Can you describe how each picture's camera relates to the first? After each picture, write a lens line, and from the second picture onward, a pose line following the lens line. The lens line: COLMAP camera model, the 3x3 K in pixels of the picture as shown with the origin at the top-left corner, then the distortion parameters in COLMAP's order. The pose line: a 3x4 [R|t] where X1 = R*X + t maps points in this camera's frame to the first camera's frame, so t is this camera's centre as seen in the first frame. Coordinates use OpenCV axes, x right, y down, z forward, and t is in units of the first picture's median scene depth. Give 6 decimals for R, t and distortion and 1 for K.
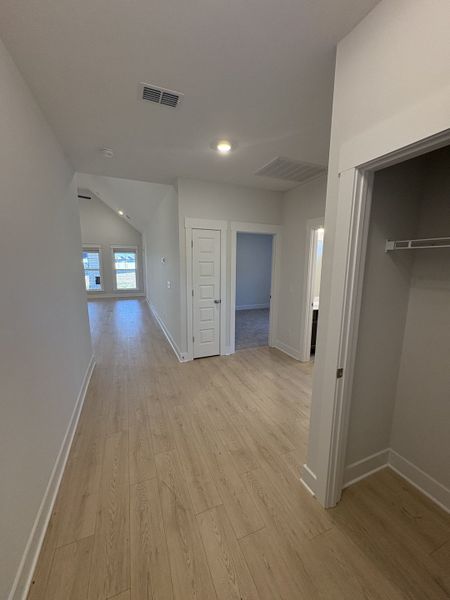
lens RADIAL K [[237.4, 0, 224.3], [0, 237.4, 303.0], [0, 0, 1]] dist [-0.000619, 0.000621]
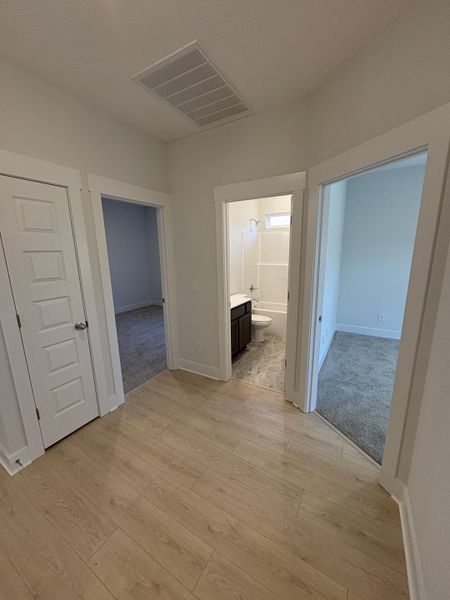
lens RADIAL K [[237.4, 0, 225.0], [0, 237.4, 300.7], [0, 0, 1]] dist [-0.000619, 0.000621]
pose [[0.799050, -0.146718, 0.583089, -0.073891], [0.127579, 0.989061, 0.074039, -0.060636], [-0.587573, 0.015228, 0.809028, 0.380462]]
